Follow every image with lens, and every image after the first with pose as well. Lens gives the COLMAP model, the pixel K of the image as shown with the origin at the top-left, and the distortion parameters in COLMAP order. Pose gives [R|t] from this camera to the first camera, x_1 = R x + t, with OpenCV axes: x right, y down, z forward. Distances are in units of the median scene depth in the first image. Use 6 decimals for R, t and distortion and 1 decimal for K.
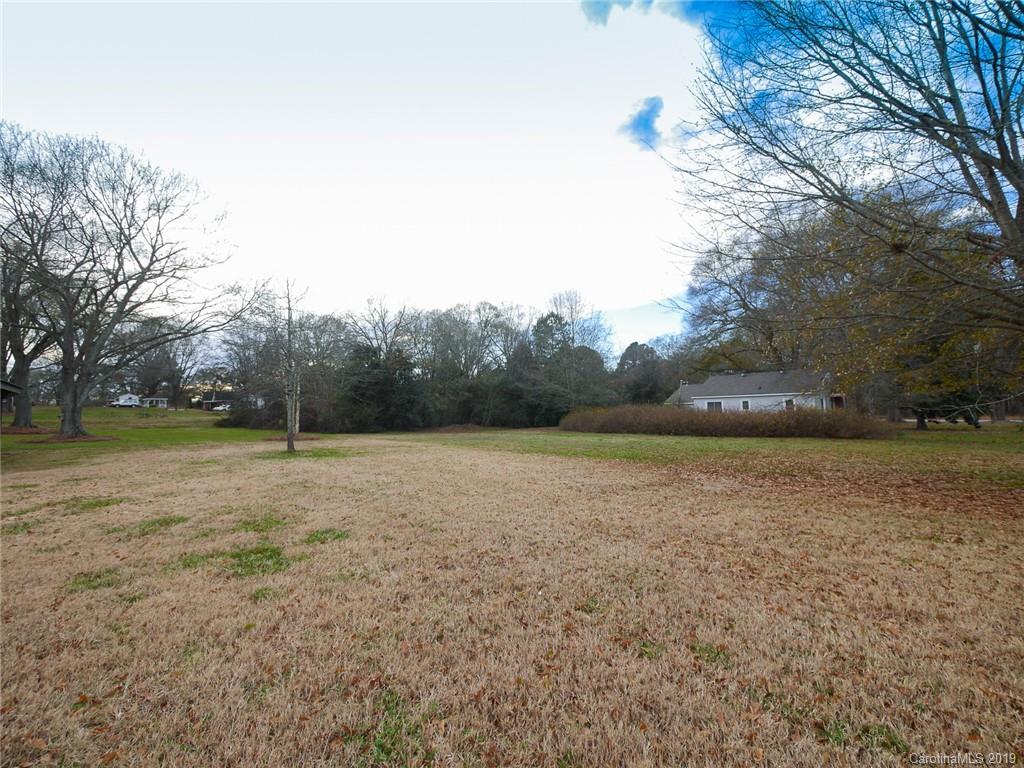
lens RADIAL K [[434.9, 0, 512.0], [0, 434.9, 384.0], [0, 0, 1]] dist [0.002155, 0.000411]
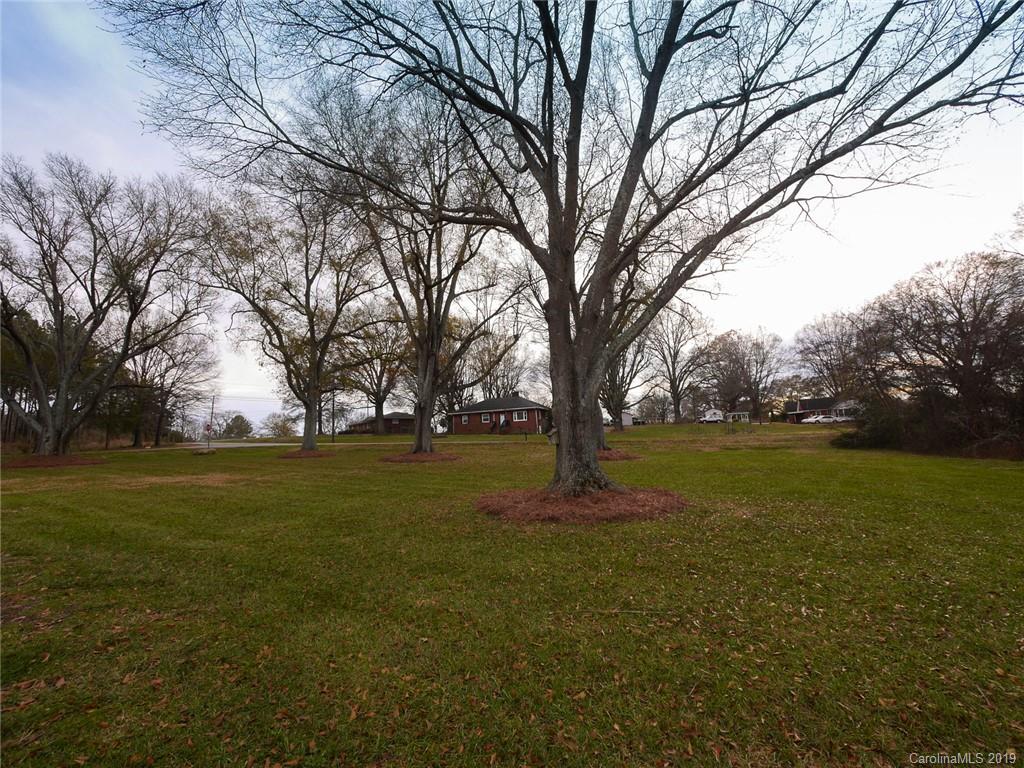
lens RADIAL K [[434.9, 0, 512.0], [0, 434.9, 384.0], [0, 0, 1]] dist [0.002155, 0.000411]
pose [[0.399722, -0.119207, -0.908852, -0.177437], [0.089409, 0.991850, -0.090771, 0.015203], [0.912266, -0.044977, 0.407122, 0.206693]]
